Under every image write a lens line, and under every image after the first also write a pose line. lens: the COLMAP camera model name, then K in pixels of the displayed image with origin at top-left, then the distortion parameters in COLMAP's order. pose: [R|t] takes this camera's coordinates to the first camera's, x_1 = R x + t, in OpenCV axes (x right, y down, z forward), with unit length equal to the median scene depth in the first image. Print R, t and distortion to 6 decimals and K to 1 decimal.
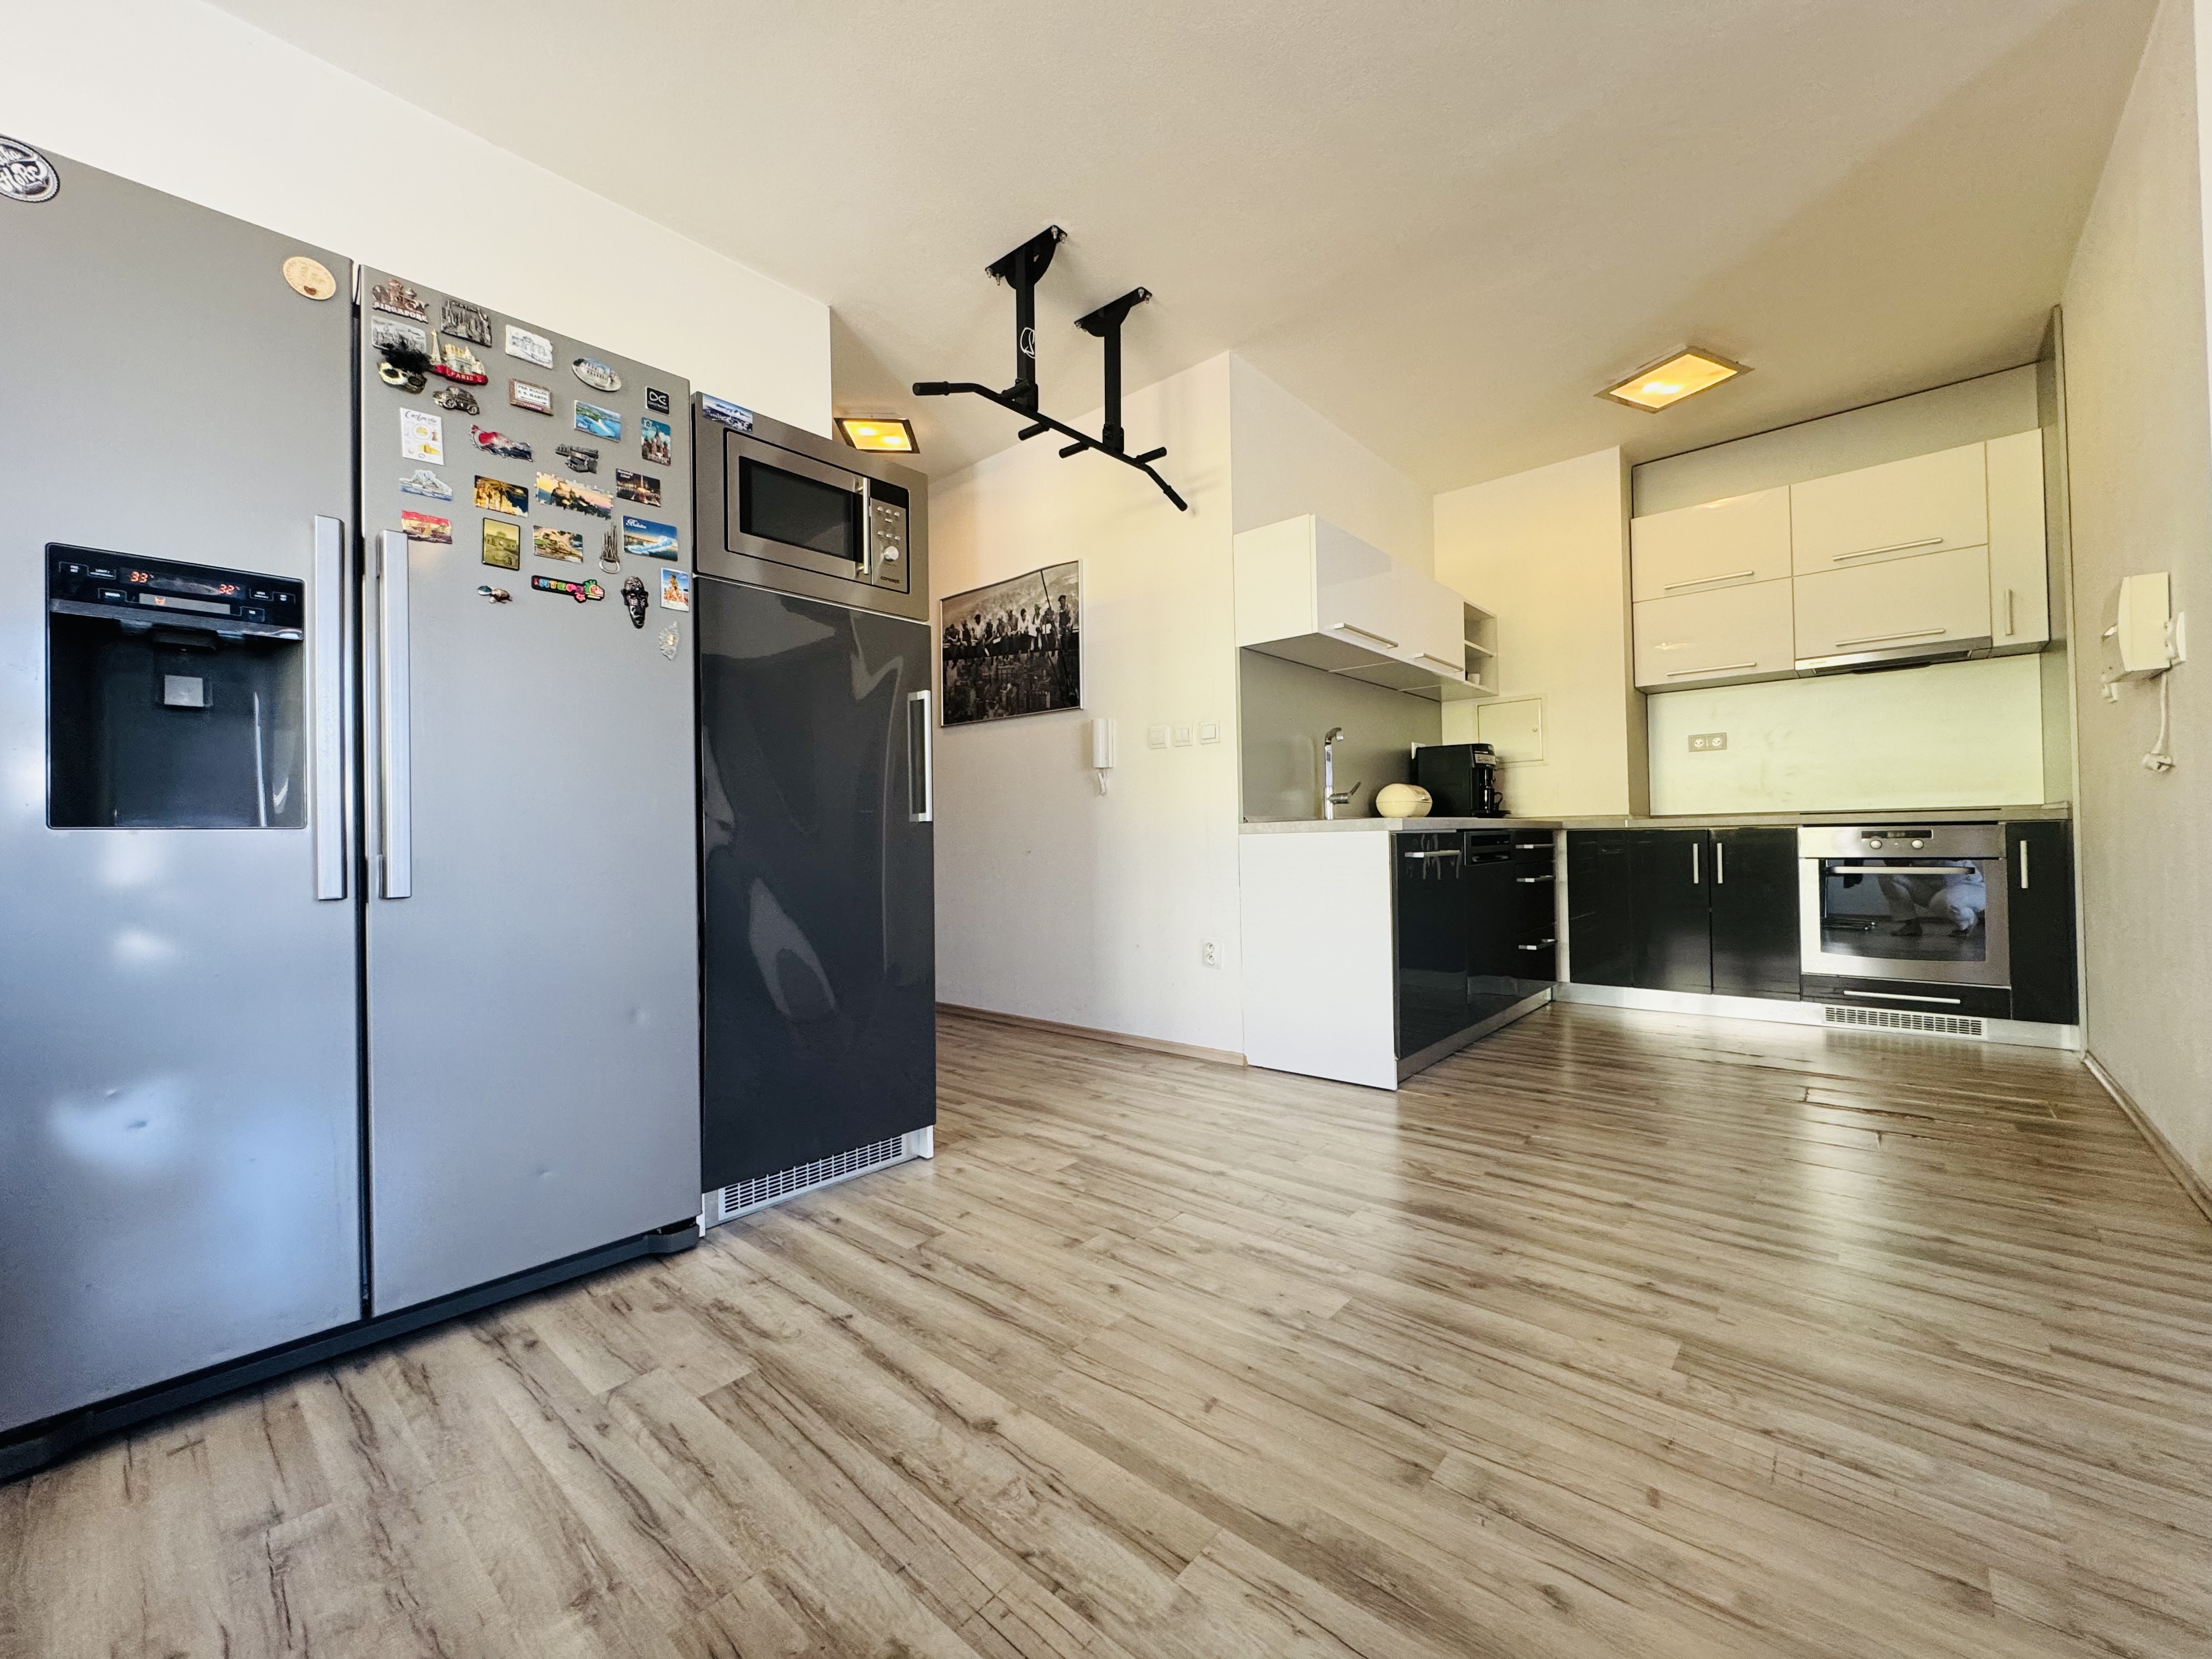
lens RADIAL K [[885.9, 0, 1102.6], [0, 885.9, 831.5], [0, 0, 1]] dist [0.001052, 0.000397]
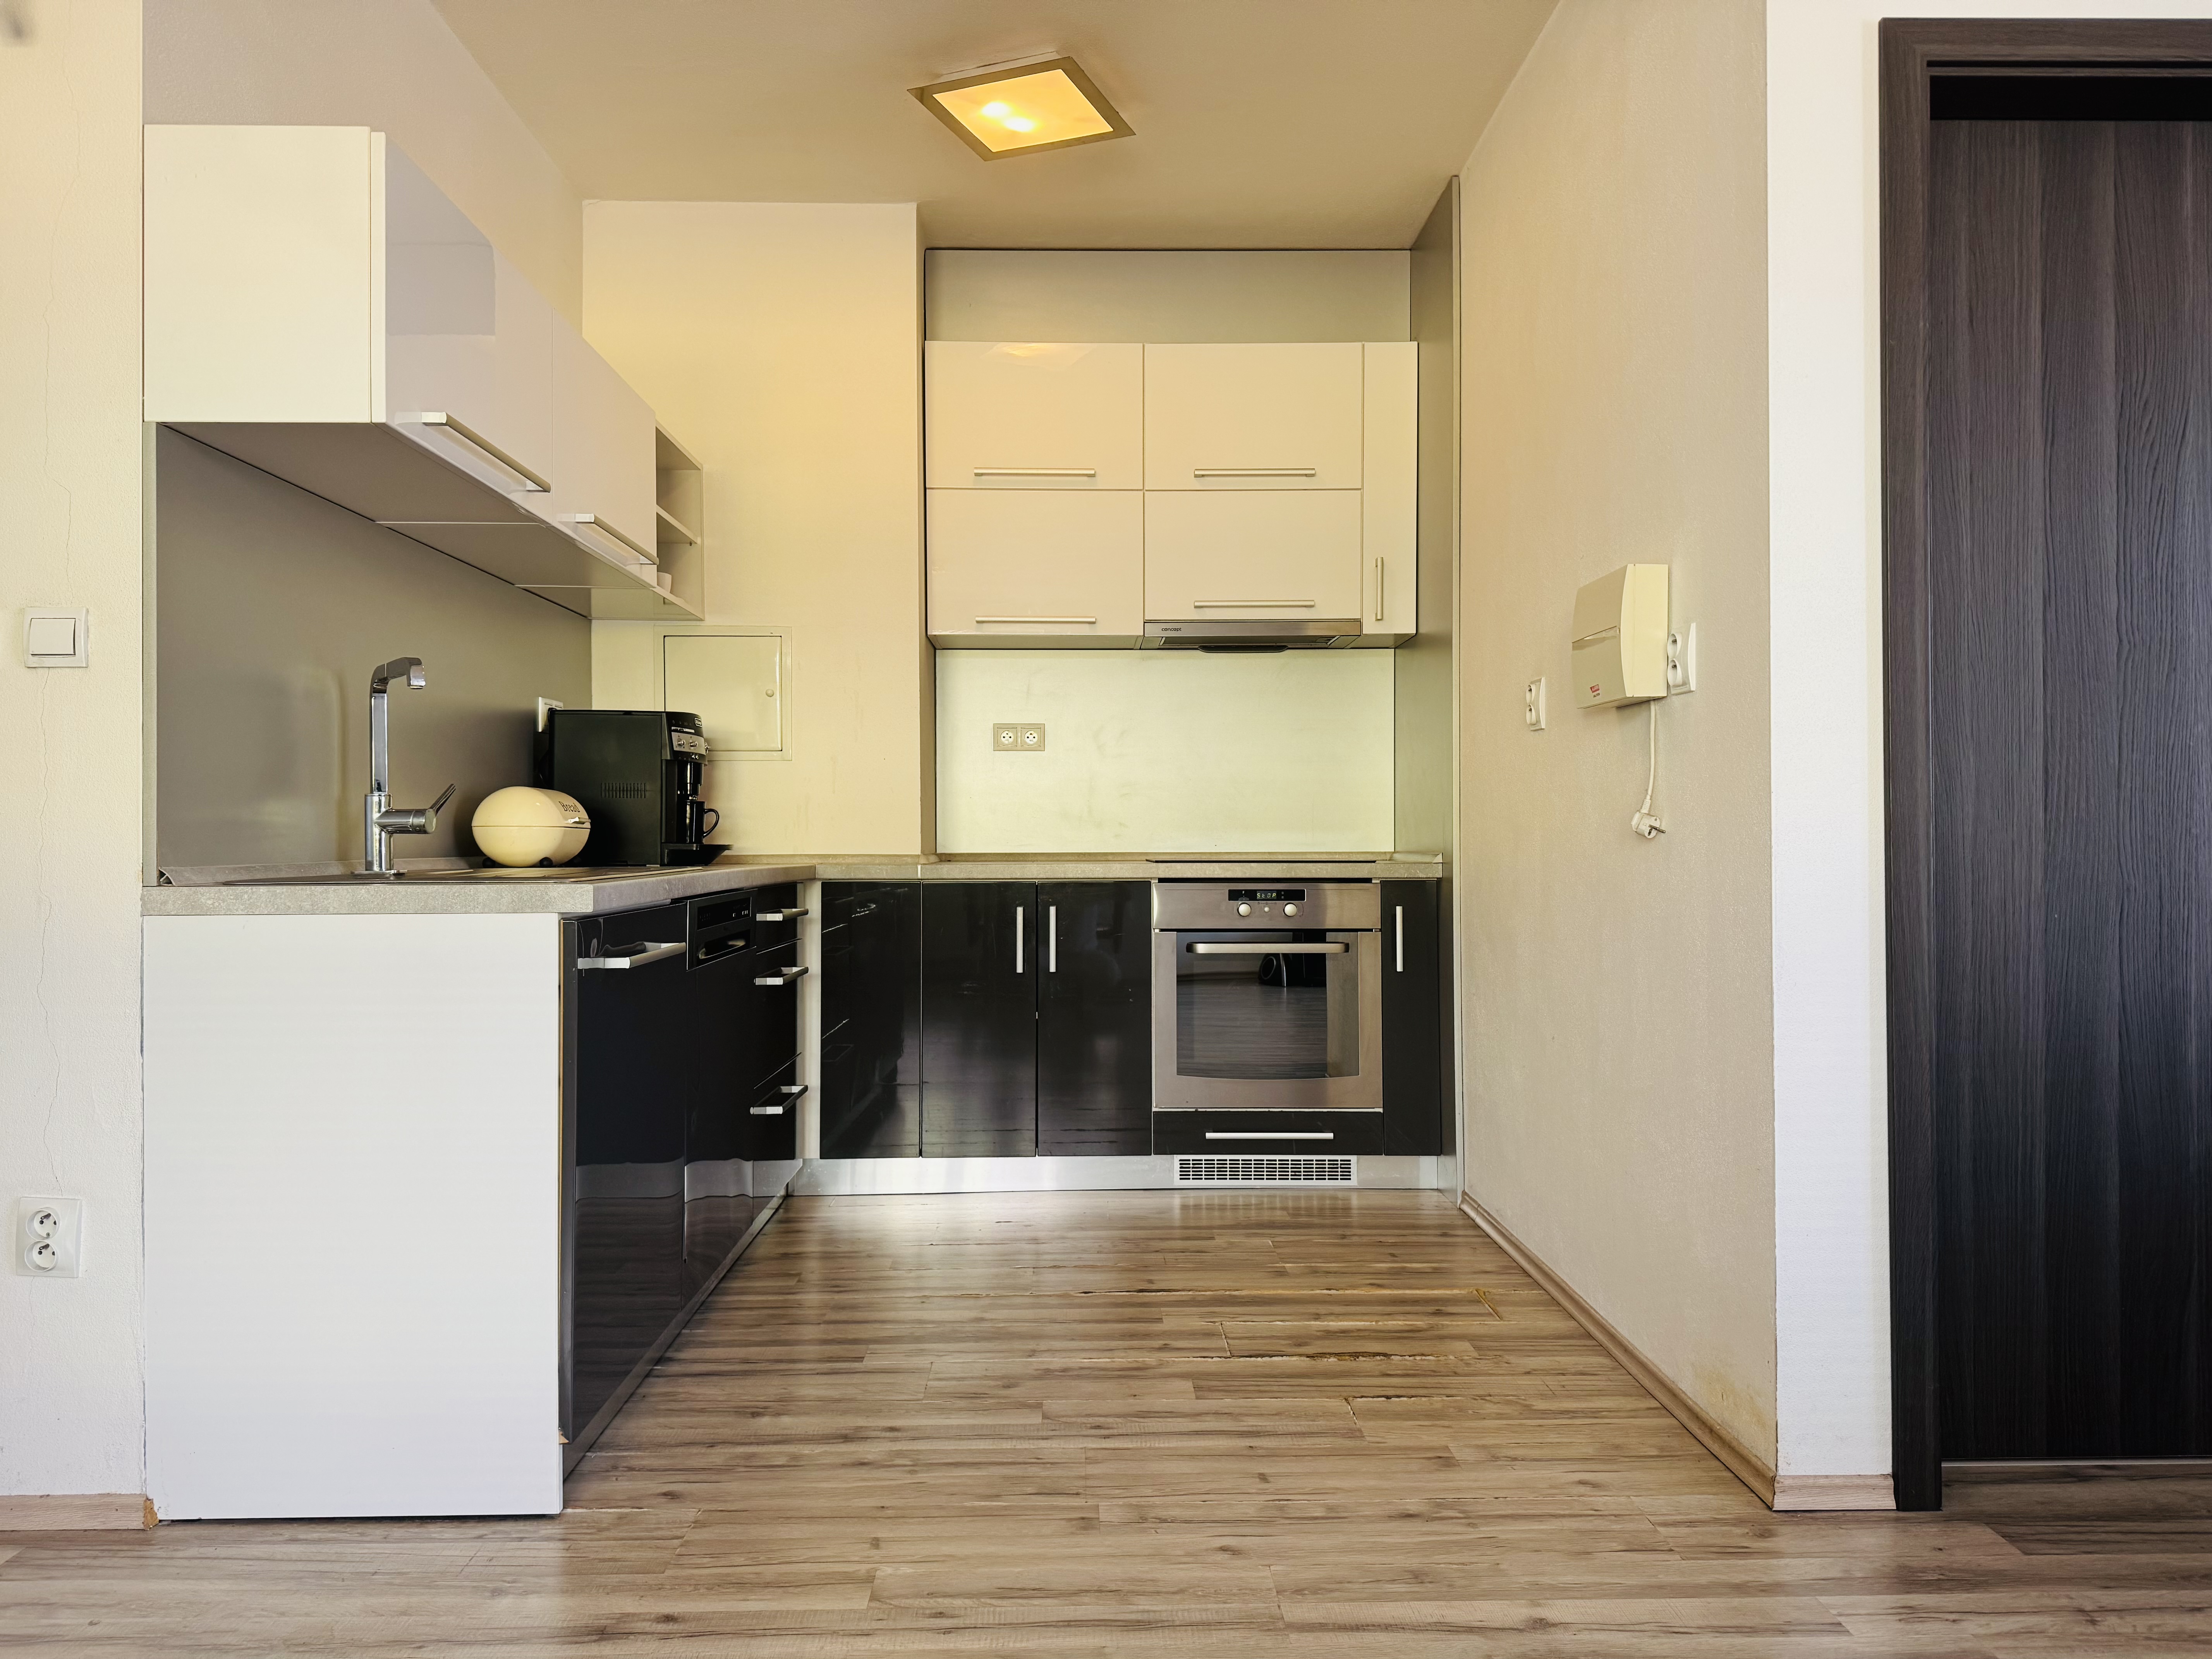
lens RADIAL K [[1560.7, 0, 1114.7], [0, 1560.7, 836.2], [0, 0, 1]] dist [0.029780, -0.037164]
pose [[0.732236, 0.017573, 0.680825, 0.001356], [-0.016240, 0.999833, -0.008341, -0.030209], [-0.680858, -0.004948, 0.732399, 0.212644]]
